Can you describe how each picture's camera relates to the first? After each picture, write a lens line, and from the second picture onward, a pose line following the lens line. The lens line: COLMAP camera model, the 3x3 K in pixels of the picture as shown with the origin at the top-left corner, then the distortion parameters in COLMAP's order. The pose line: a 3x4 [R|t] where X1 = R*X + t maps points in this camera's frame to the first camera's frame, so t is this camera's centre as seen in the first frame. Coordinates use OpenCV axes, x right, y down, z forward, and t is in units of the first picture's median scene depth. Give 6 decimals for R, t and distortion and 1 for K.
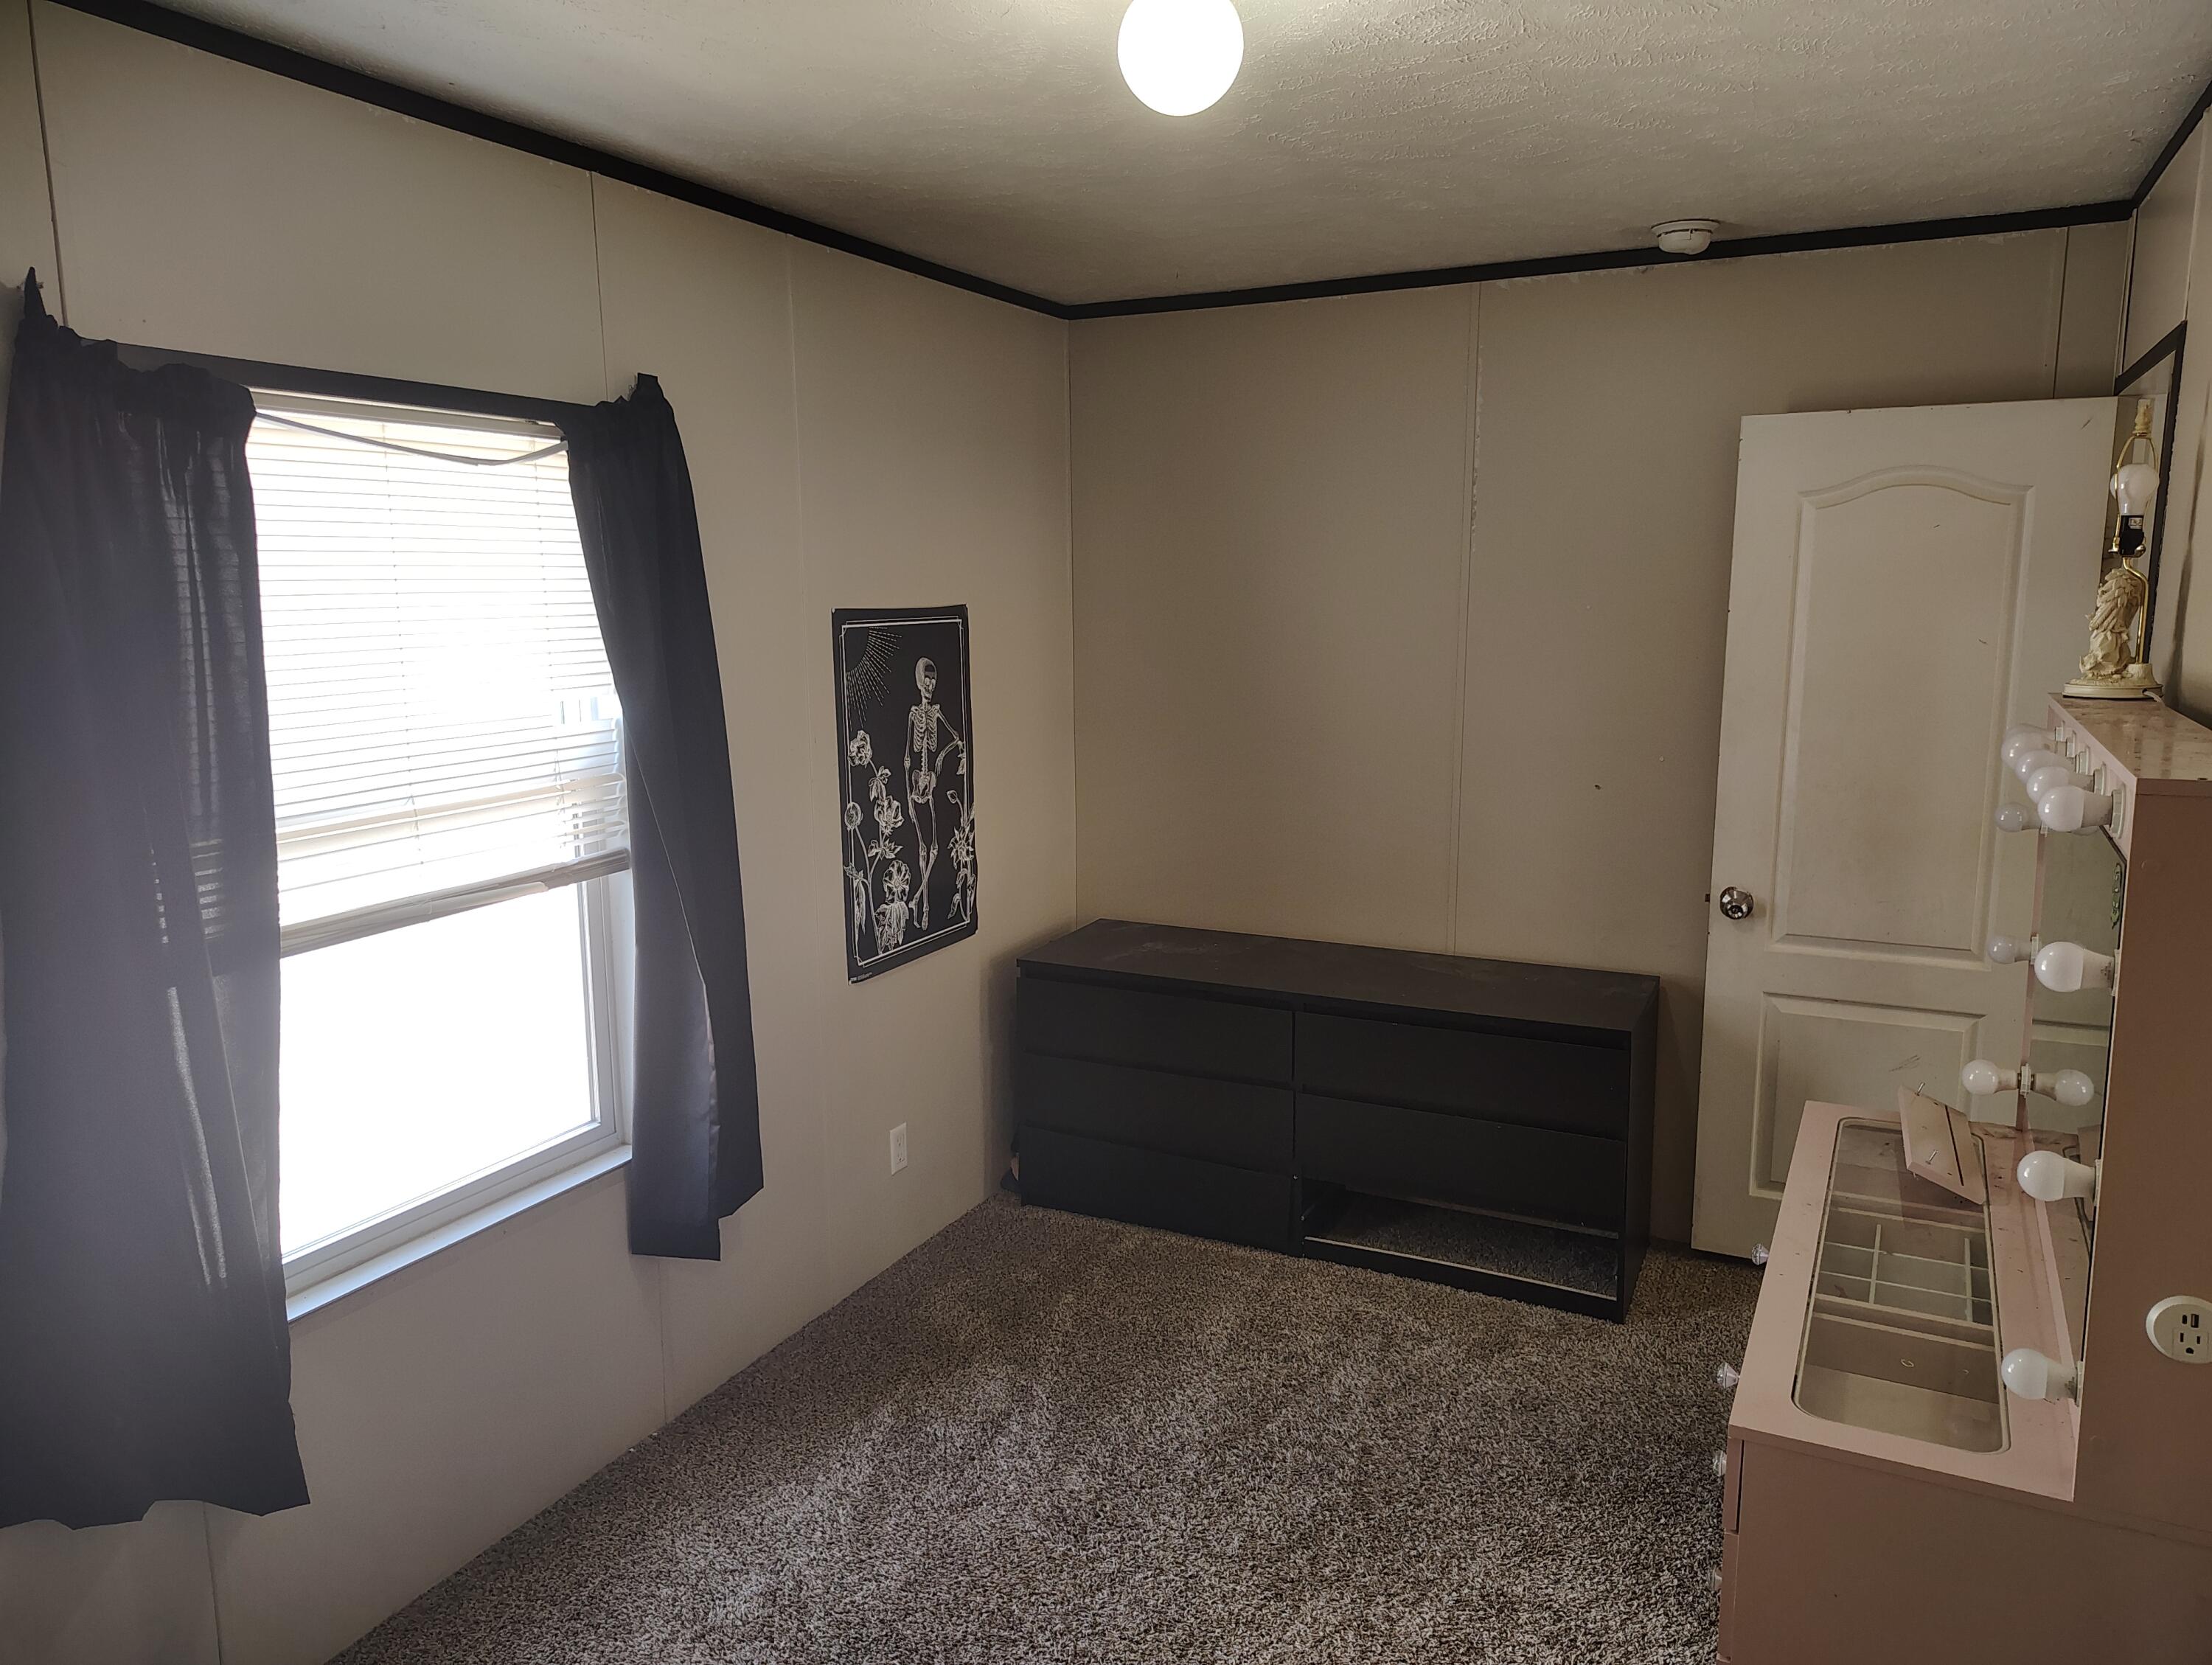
lens RADIAL K [[1509.7, 0, 1110.9], [0, 1509.7, 830.0], [0, 0, 1]] dist [0.047587, -0.053385]
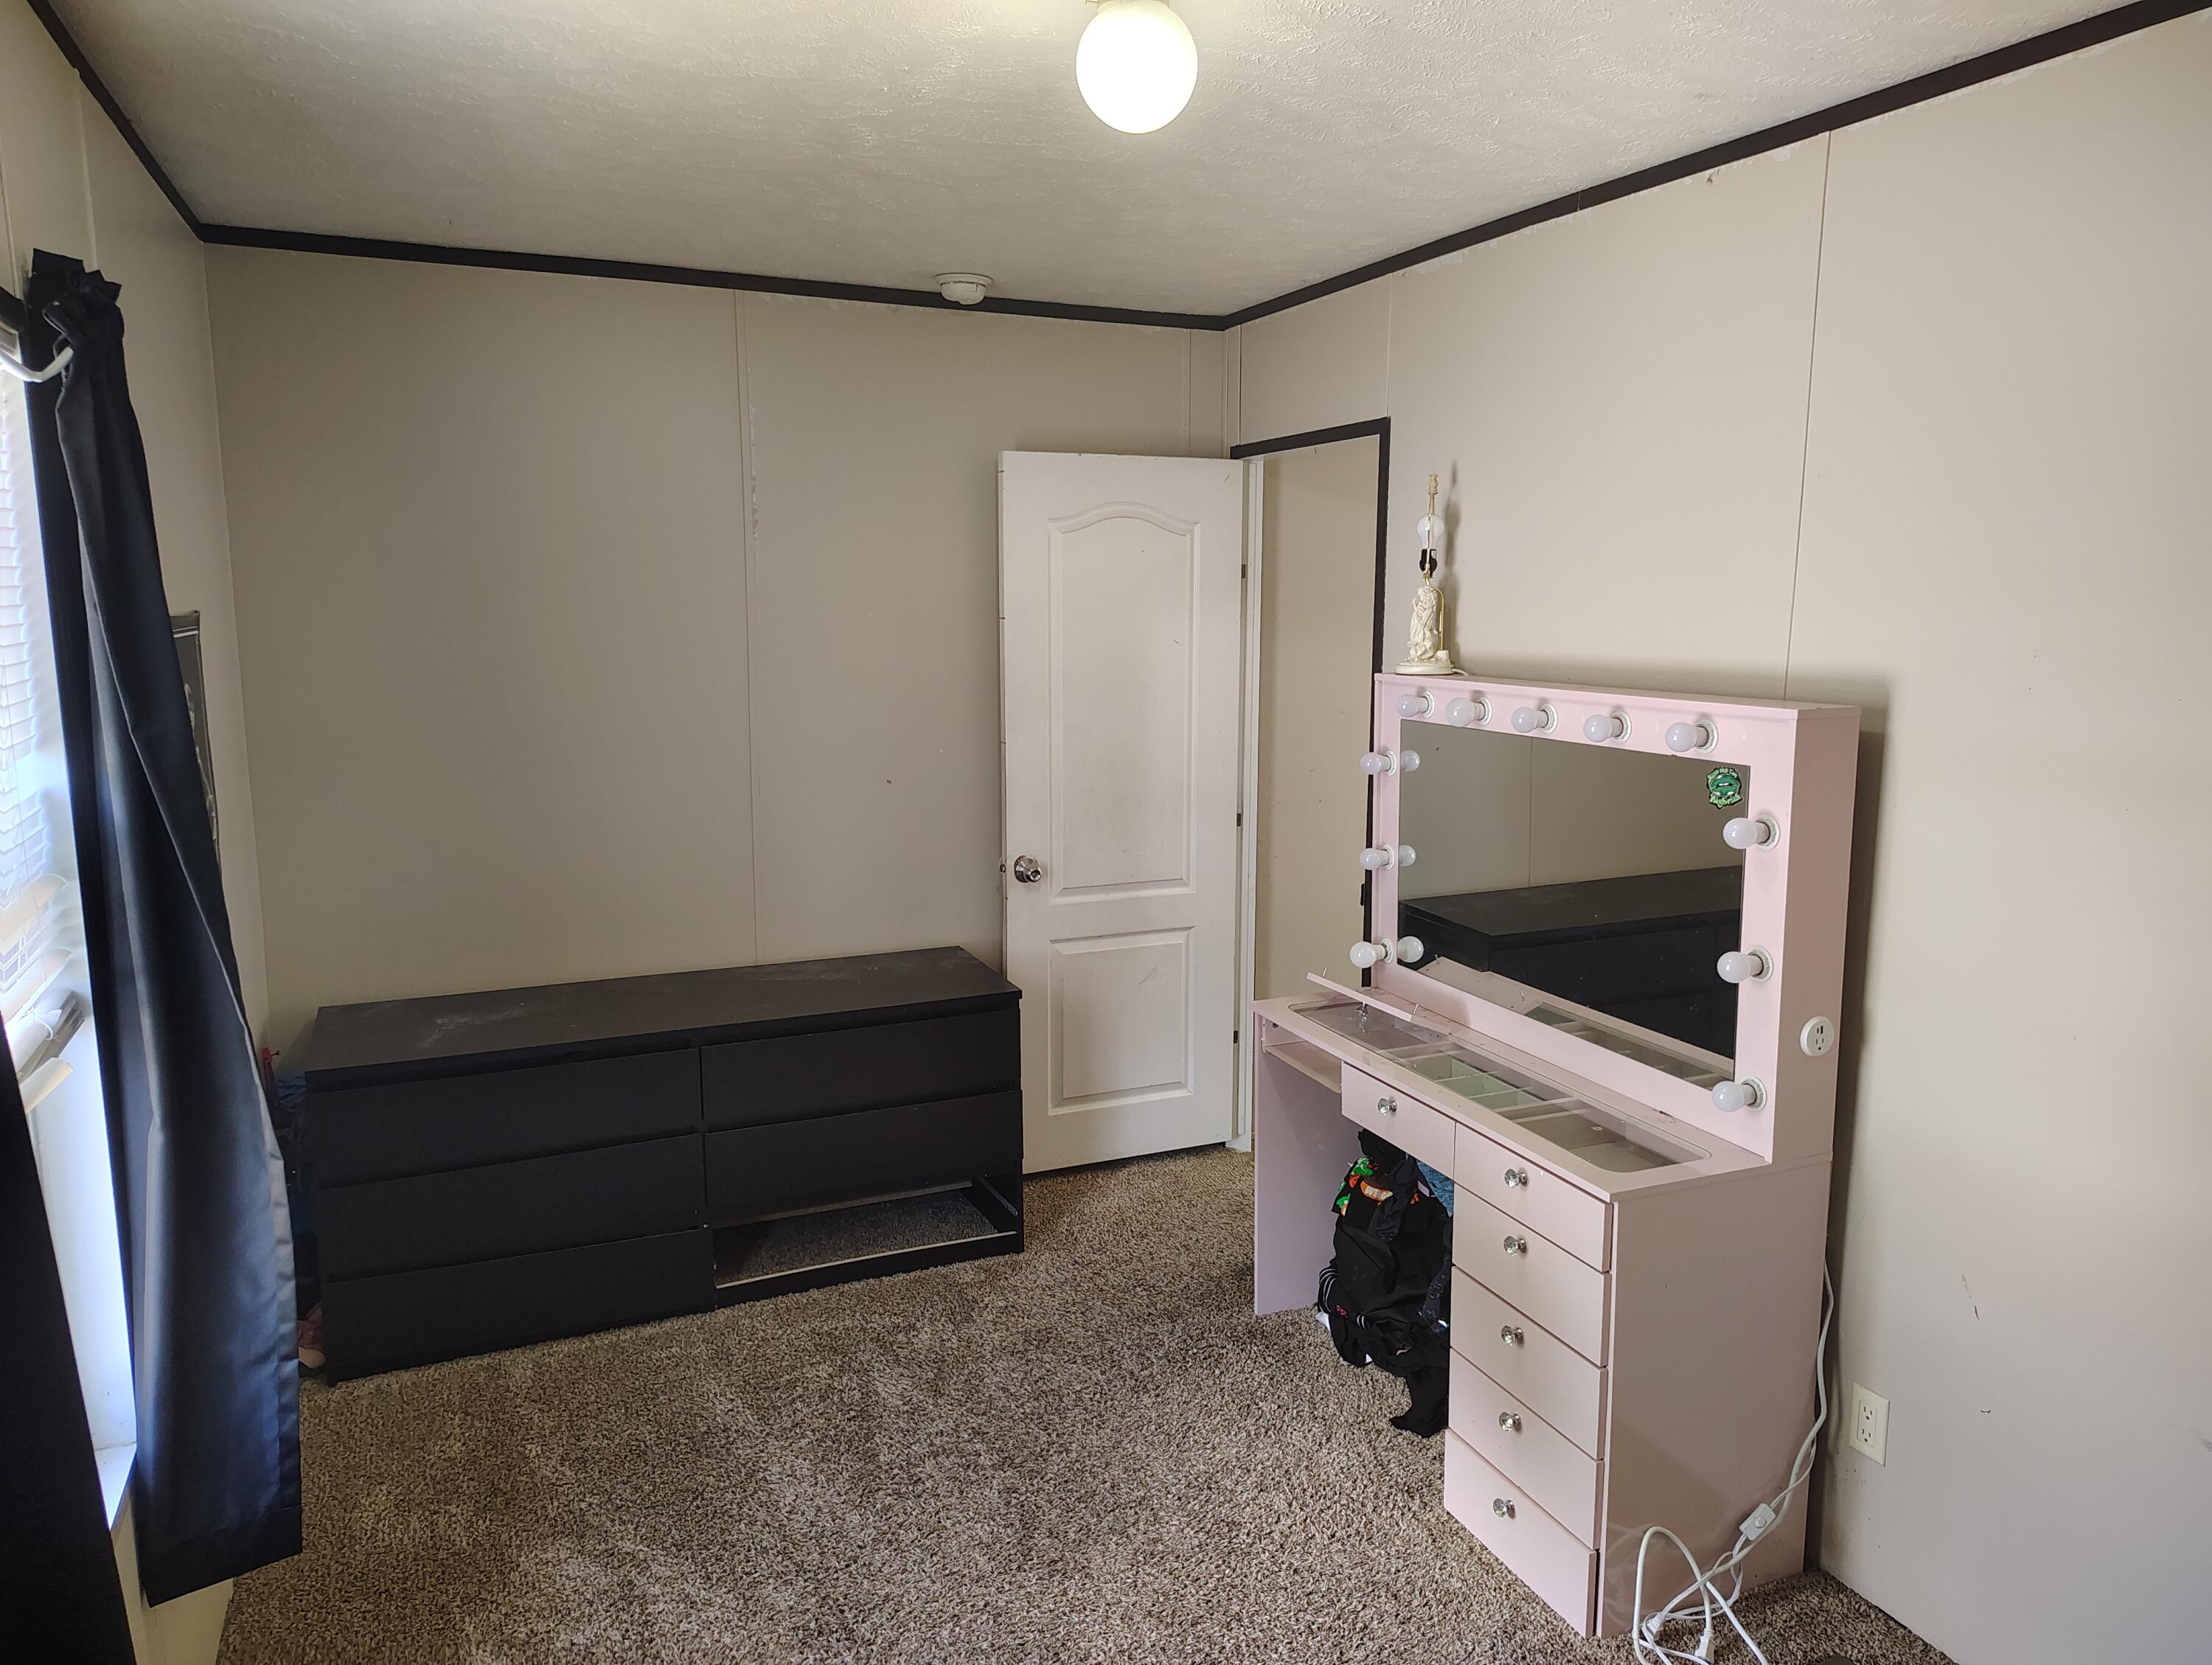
lens RADIAL K [[1509.7, 0, 1108.9], [0, 1509.7, 819.9], [0, 0, 1]] dist [0.047587, -0.053385]
pose [[0.635636, -0.105412, 0.764758, -0.441228], [0.117618, 0.992292, 0.039015, -0.027572], [-0.762976, 0.065149, 0.643135, 0.211172]]
